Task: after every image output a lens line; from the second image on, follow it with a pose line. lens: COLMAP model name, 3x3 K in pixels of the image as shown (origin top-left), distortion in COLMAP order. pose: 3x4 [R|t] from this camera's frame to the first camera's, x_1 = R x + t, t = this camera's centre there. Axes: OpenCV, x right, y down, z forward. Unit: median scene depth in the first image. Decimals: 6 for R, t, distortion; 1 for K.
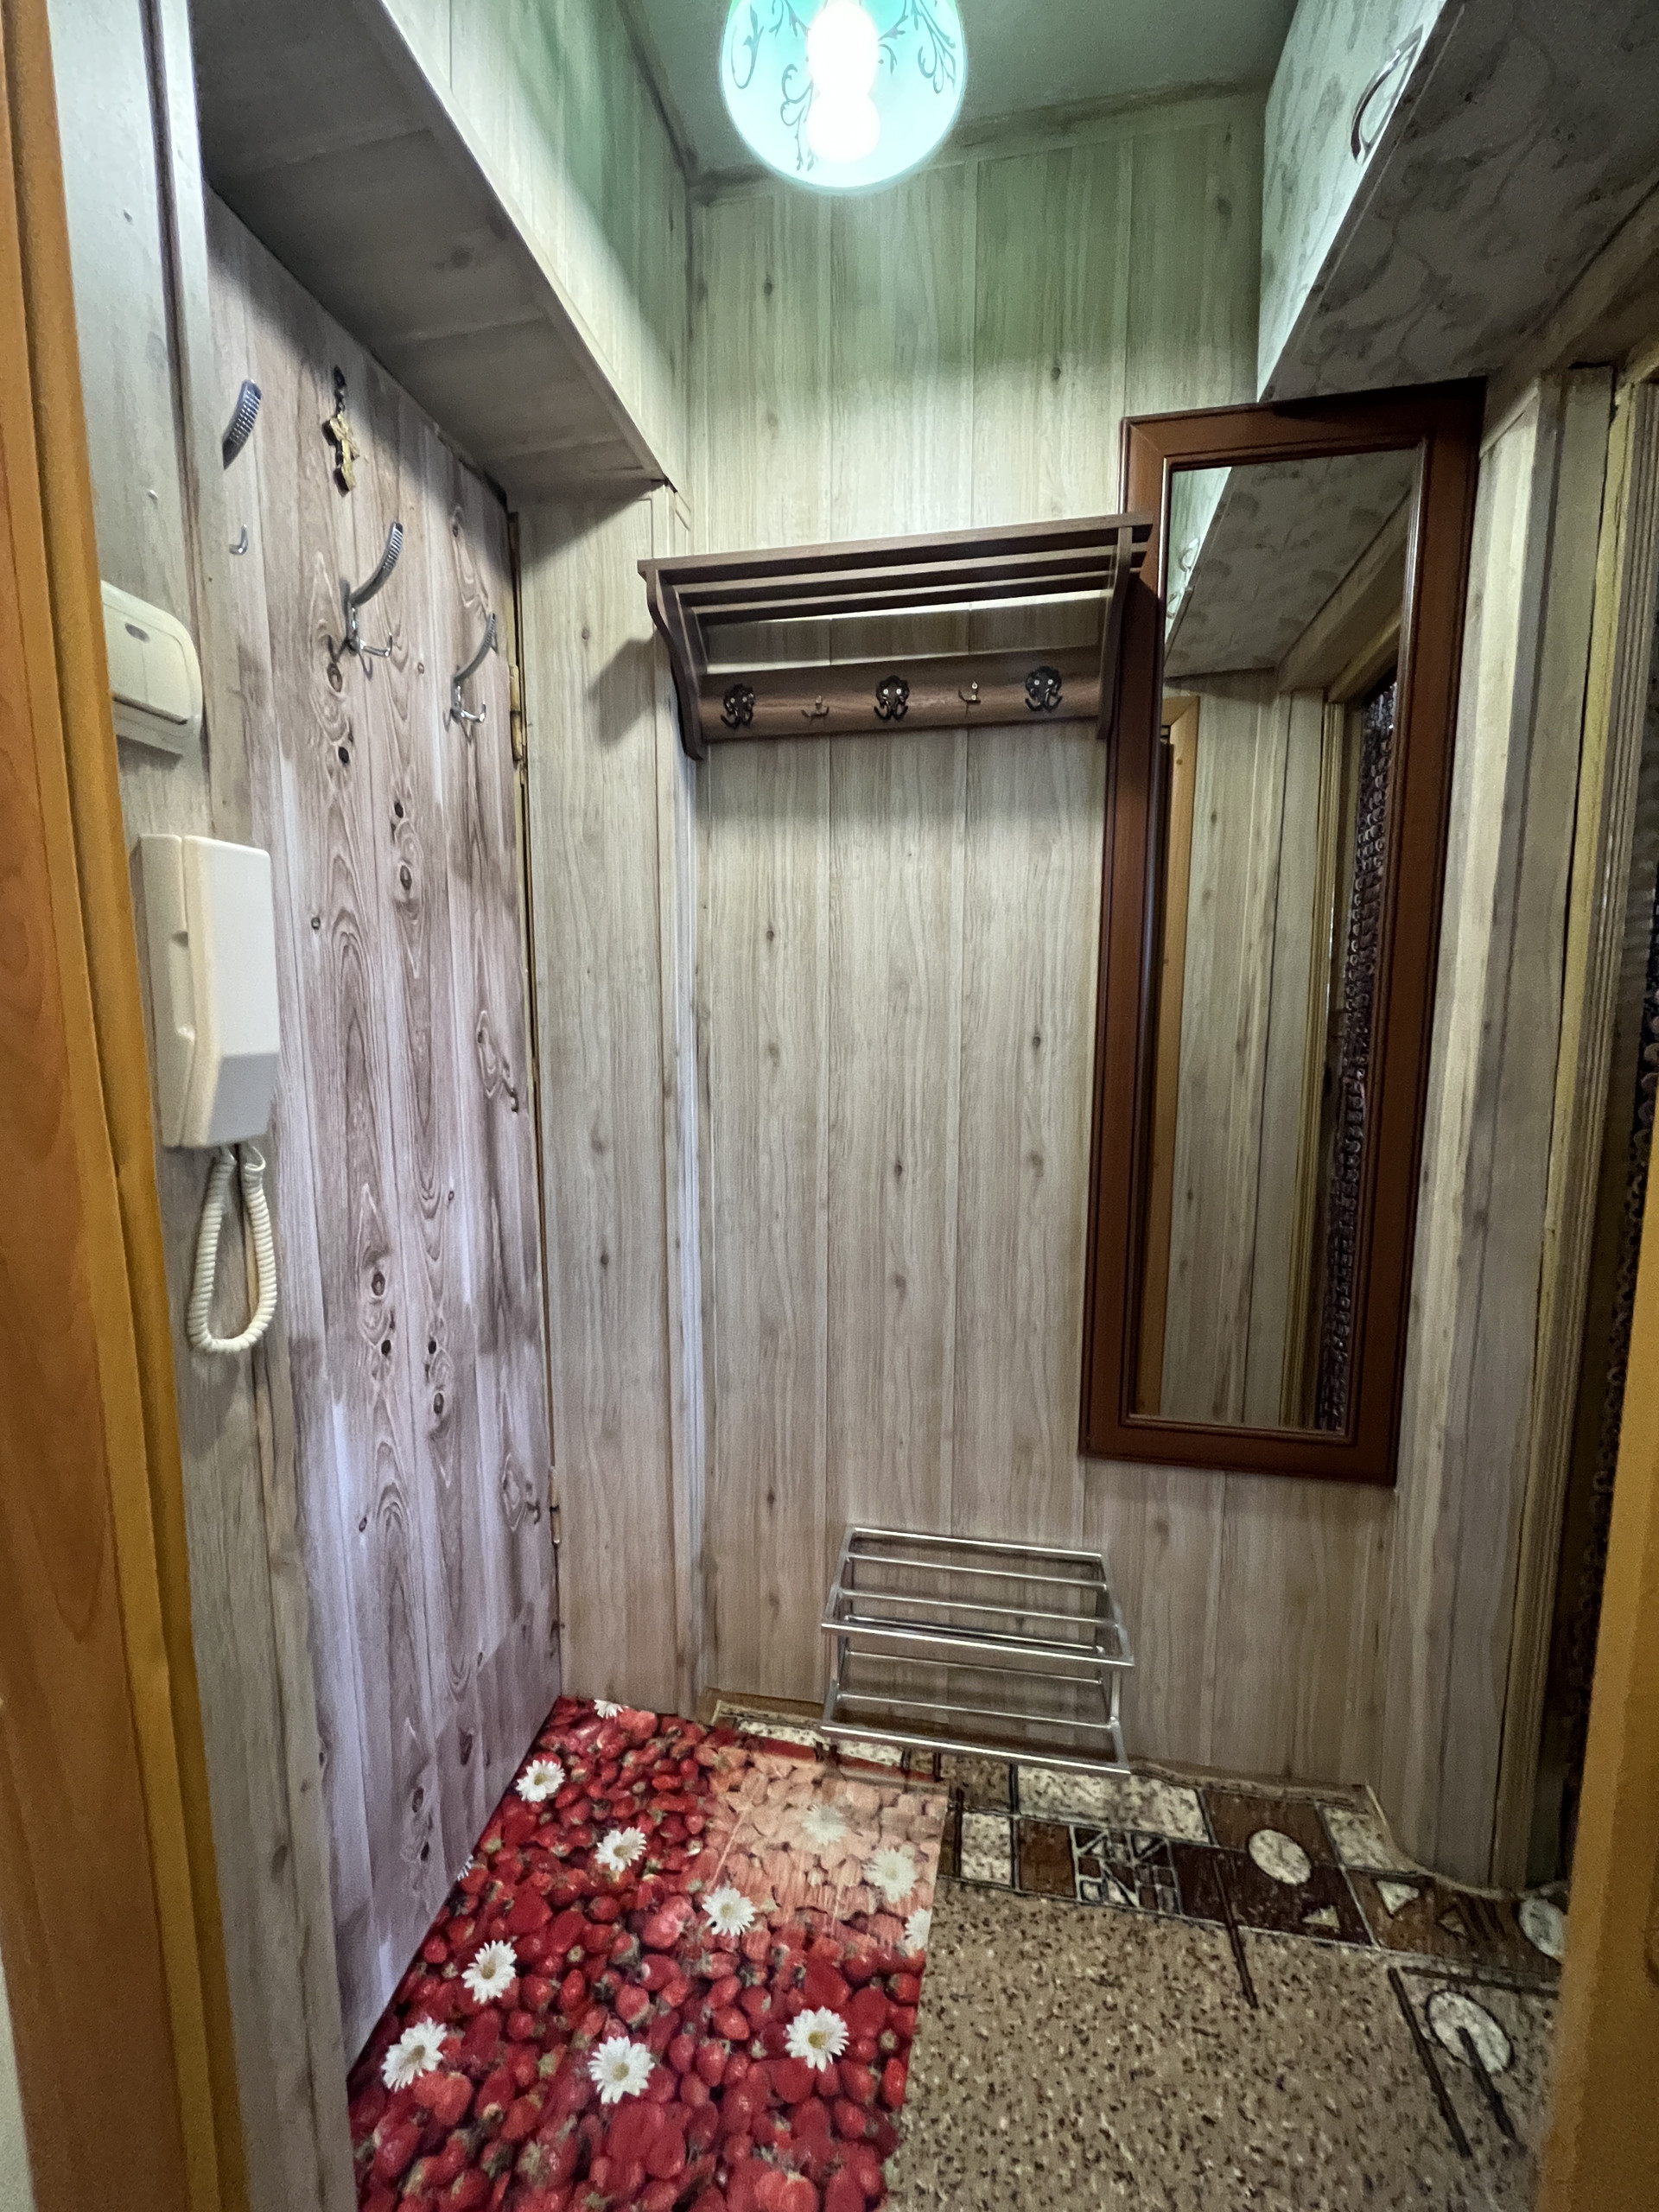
lens RADIAL K [[884.5, 0, 827.9], [0, 884.5, 1106.5], [0, 0, 1]] dist [-0.002247, -0.000120]
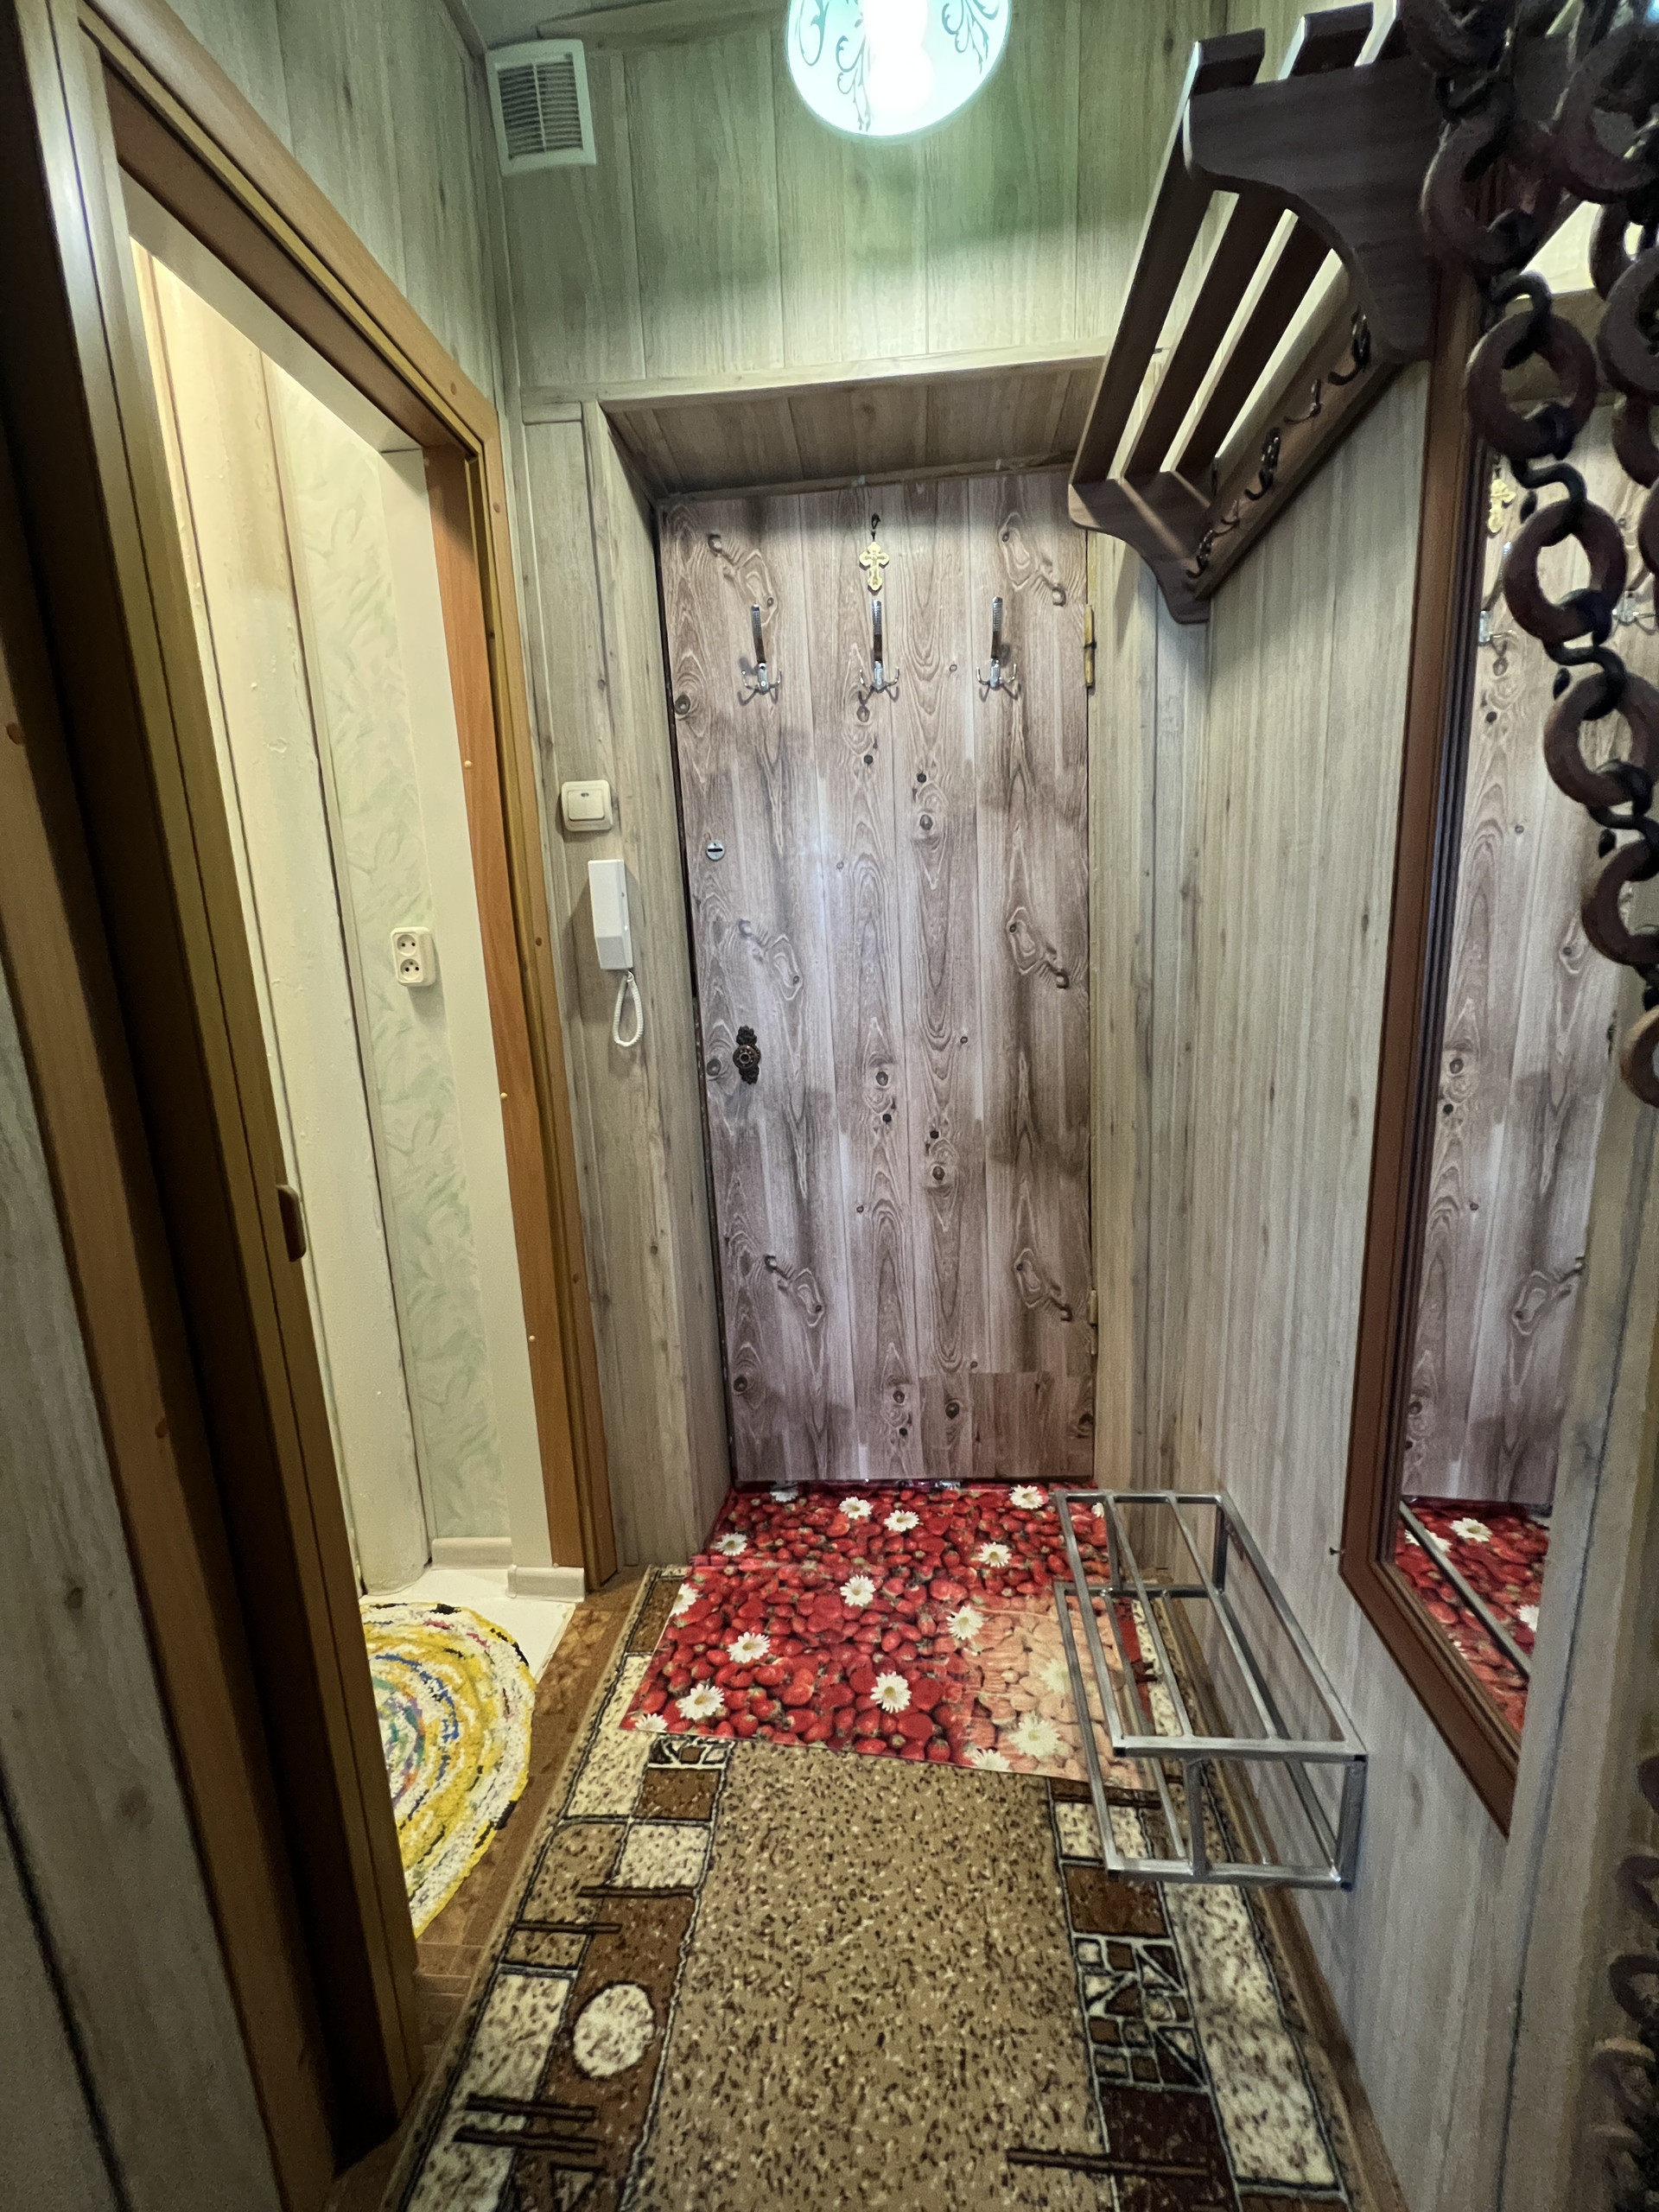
lens RADIAL K [[884.5, 0, 836.5], [0, 884.5, 1109.6], [0, 0, 1]] dist [-0.002247, -0.000120]
pose [[0.072604, 0.187588, -0.979561, 1.034415], [-0.068467, 0.980773, 0.182745, -0.038543], [0.995008, 0.053799, 0.084051, 0.701308]]
